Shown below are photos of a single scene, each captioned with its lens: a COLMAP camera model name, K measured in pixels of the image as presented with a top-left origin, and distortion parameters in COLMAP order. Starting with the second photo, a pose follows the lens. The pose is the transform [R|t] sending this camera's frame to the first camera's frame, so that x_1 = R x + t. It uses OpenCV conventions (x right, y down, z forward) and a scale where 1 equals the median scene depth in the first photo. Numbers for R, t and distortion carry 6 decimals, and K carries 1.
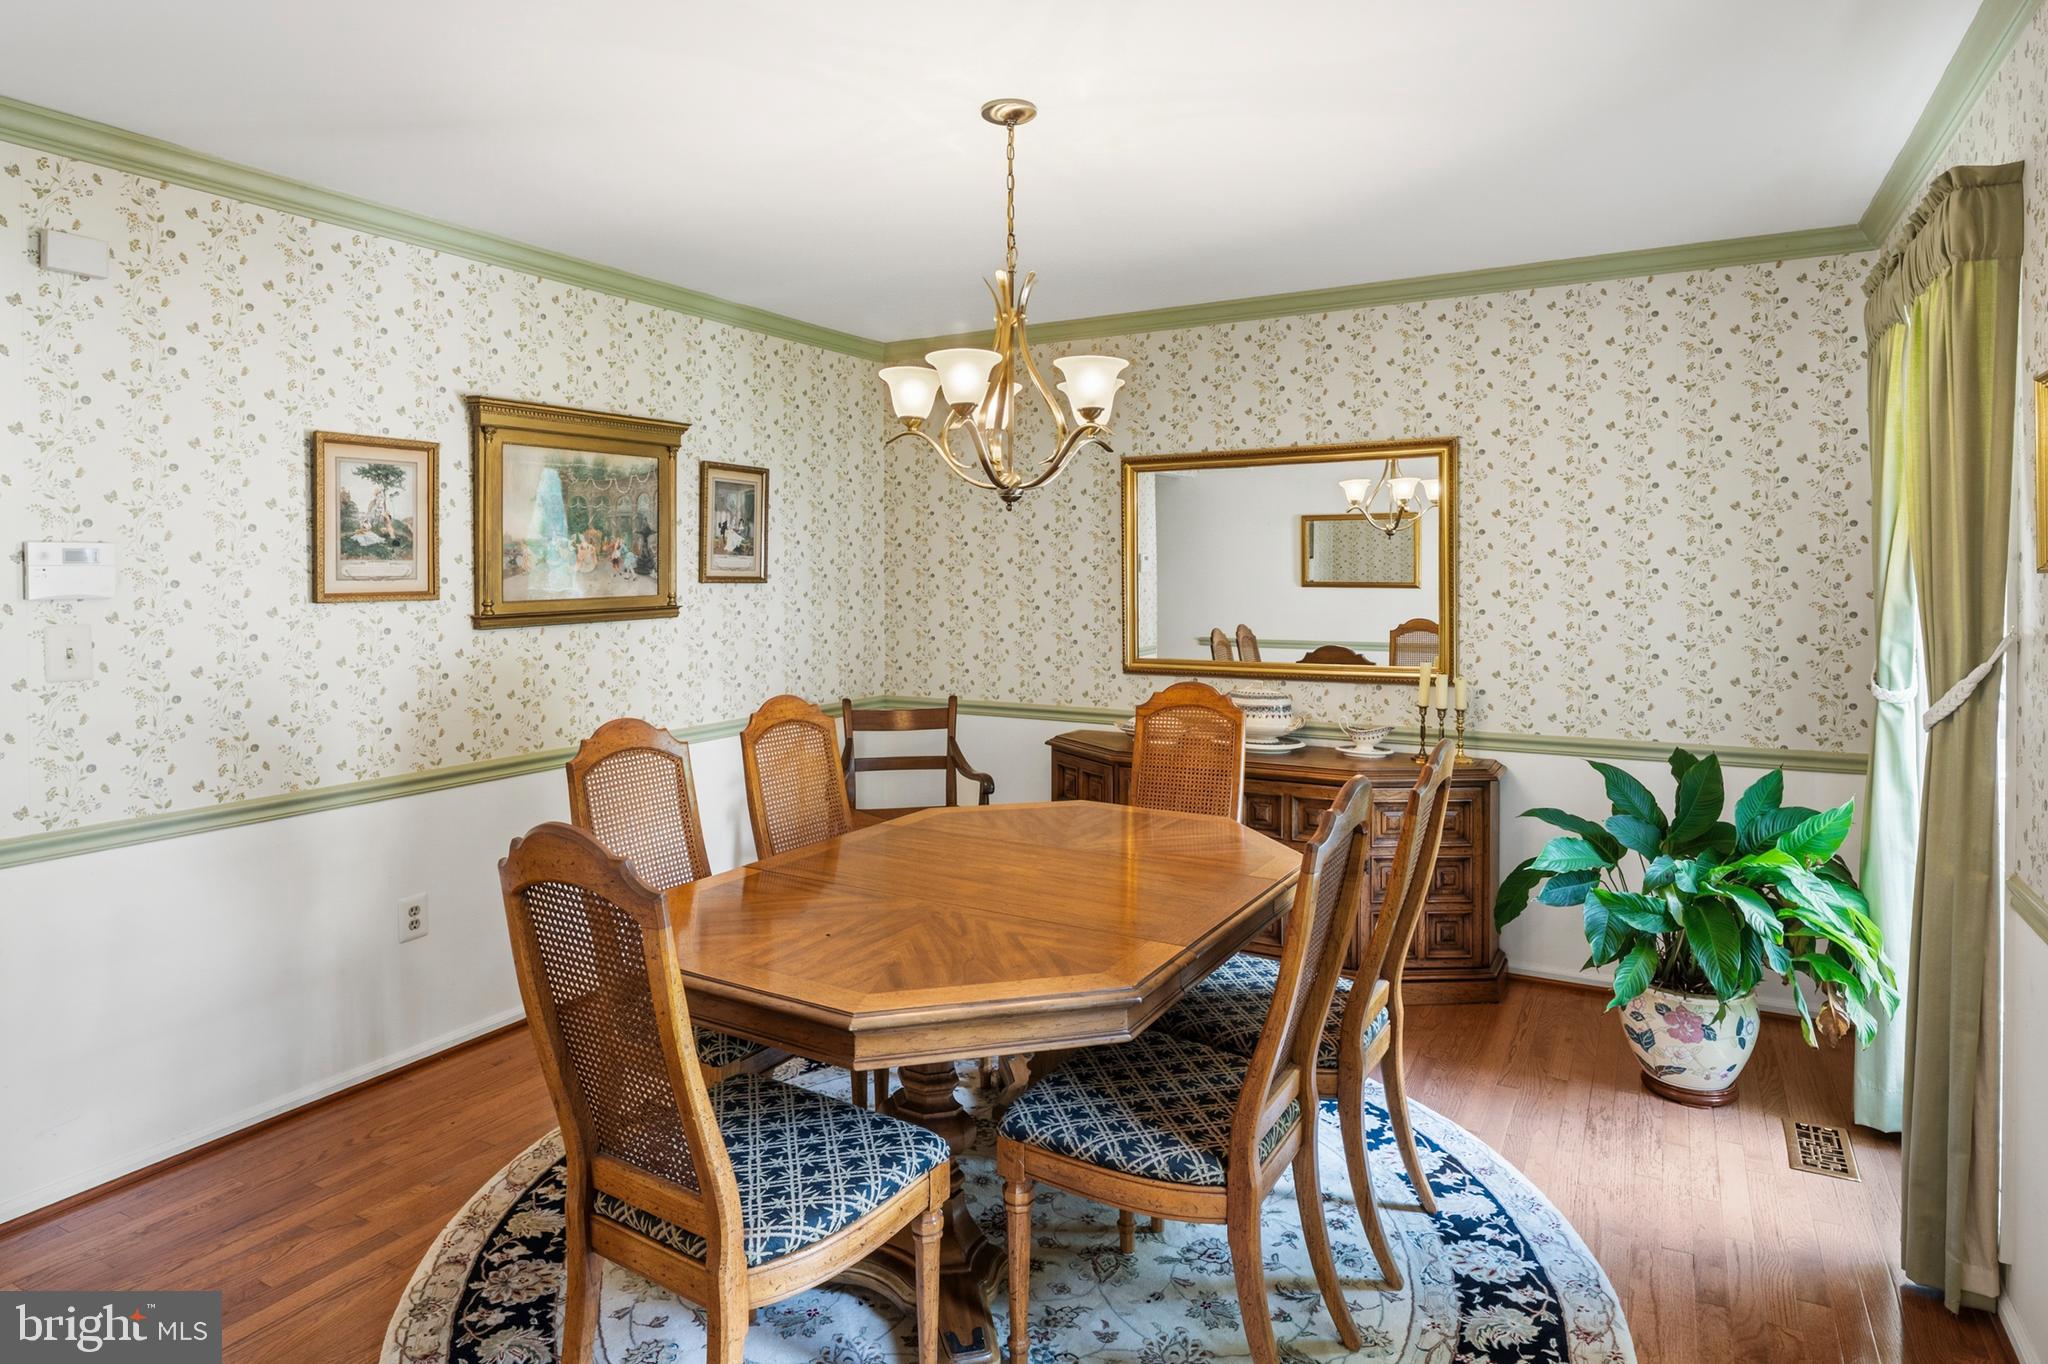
lens RADIAL K [[1134.6, 0, 1023.9], [0, 1134.6, 582.0], [0, 0, 1]] dist [0.000565, -0.000523]
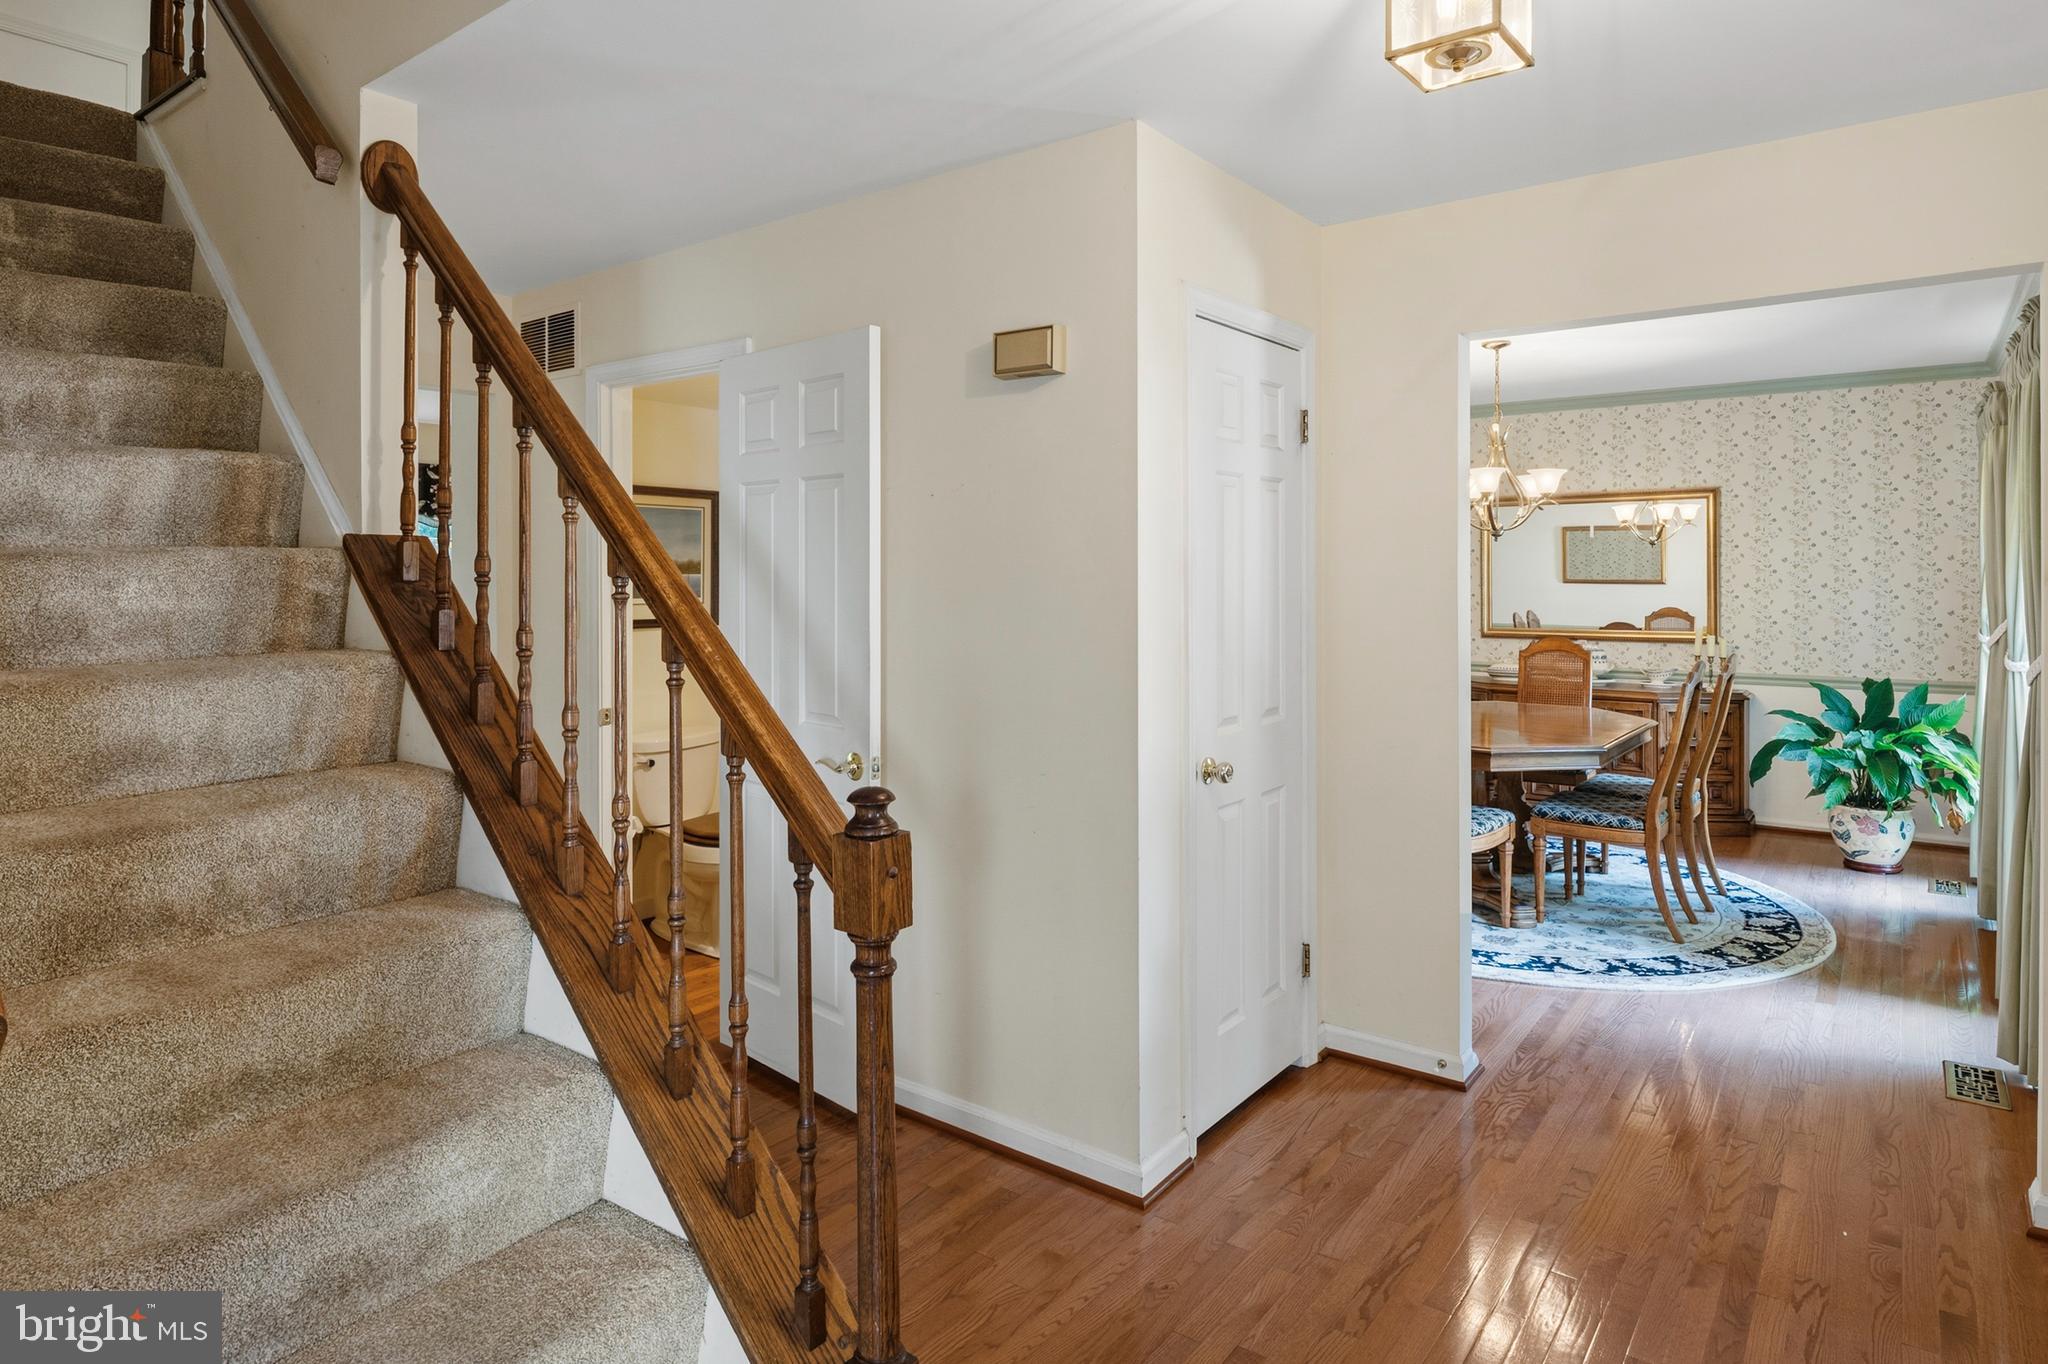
lens RADIAL K [[1161.4, 0, 1011.8], [0, 1161.4, 569.5], [0, 0, 1]] dist [-0.002871, -0.000961]
pose [[0.990033, 0.000270, -0.140832, -0.411205], [-0.001715, 0.999947, -0.010141, 0.006886], [0.140822, 0.010281, 0.989982, -0.829042]]
